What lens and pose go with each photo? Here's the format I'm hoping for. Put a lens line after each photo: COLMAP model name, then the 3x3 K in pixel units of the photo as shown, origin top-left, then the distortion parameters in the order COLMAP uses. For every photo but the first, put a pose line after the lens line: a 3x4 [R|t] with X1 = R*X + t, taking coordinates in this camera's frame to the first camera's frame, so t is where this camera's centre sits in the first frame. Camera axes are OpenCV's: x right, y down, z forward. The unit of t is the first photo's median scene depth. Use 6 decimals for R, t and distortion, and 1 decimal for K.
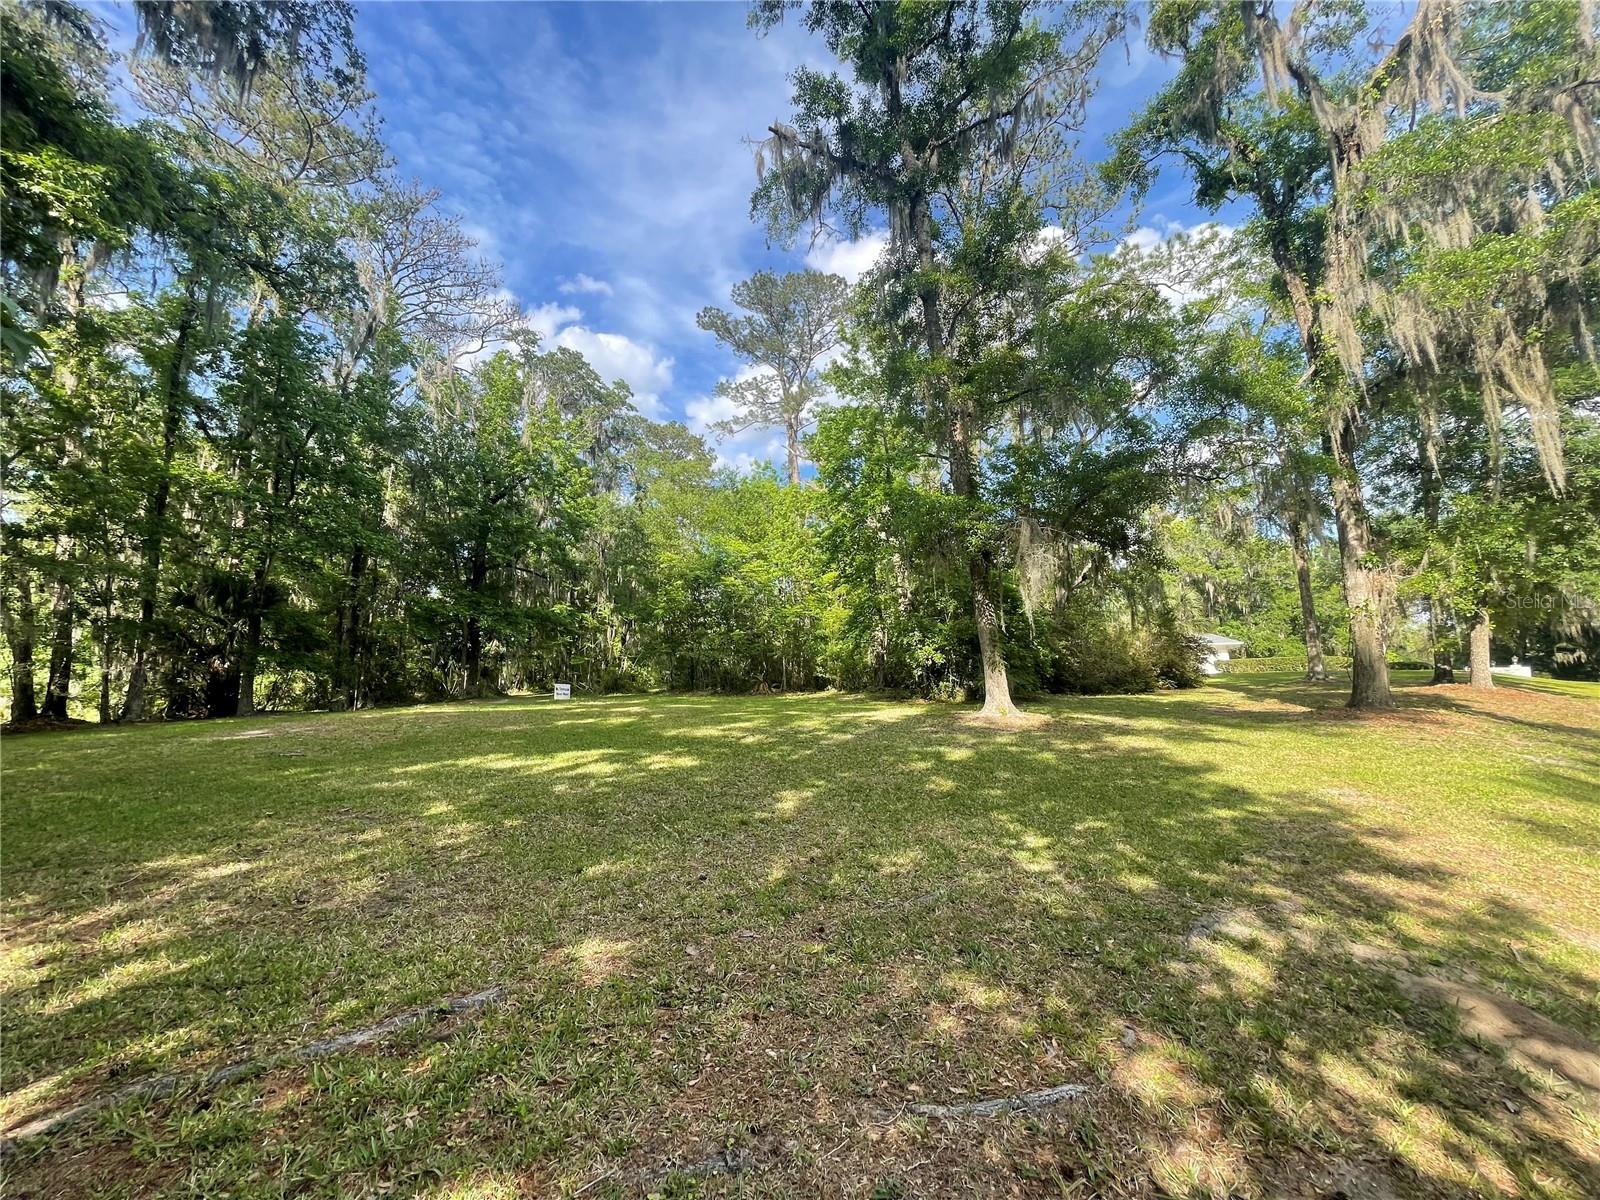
lens RADIAL K [[619.7, 0, 800.0], [0, 619.7, 600.0], [0, 0, 1]] dist [-0.015949, -0.000030]
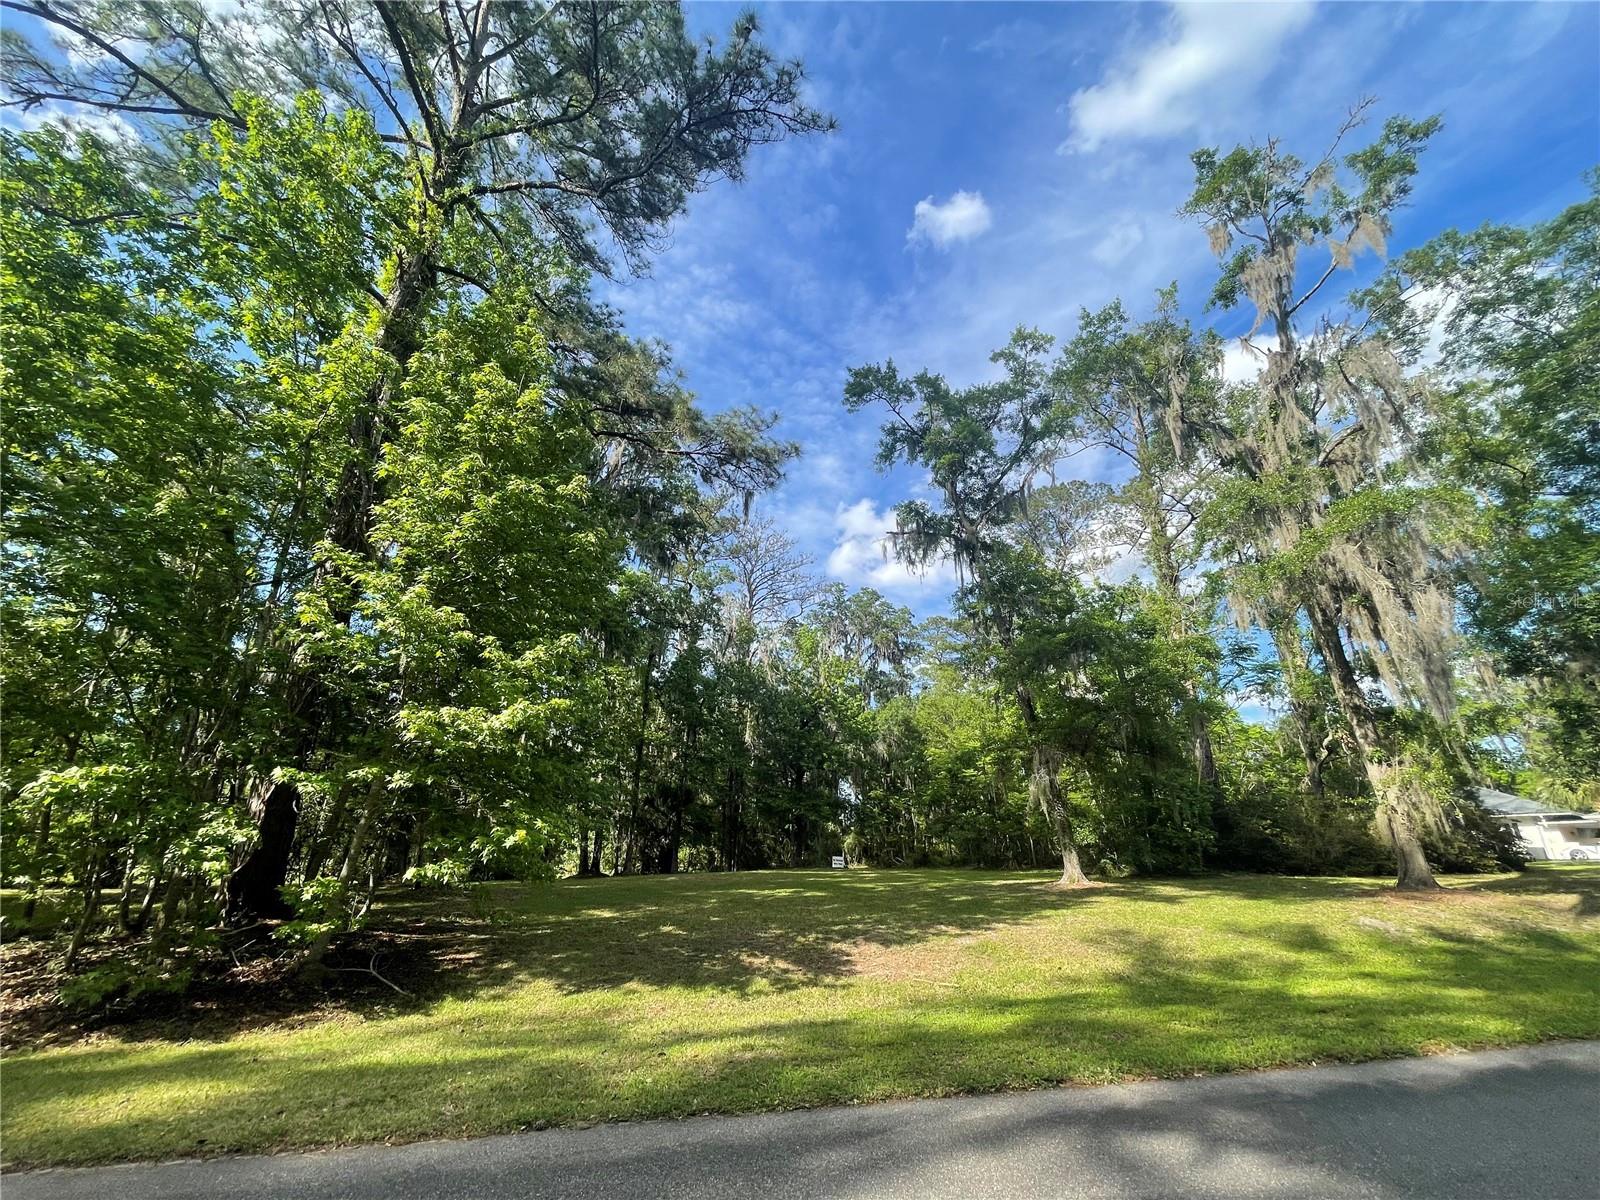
lens RADIAL K [[655.2, 0, 800.0], [0, 655.2, 600.0], [0, 0, 1]] dist [-0.002345, -0.000110]
pose [[0.842785, -0.181437, -0.506748, 0.423747], [0.052108, 0.964554, -0.258688, -0.052971], [0.535721, 0.191613, 0.822367, -0.438293]]
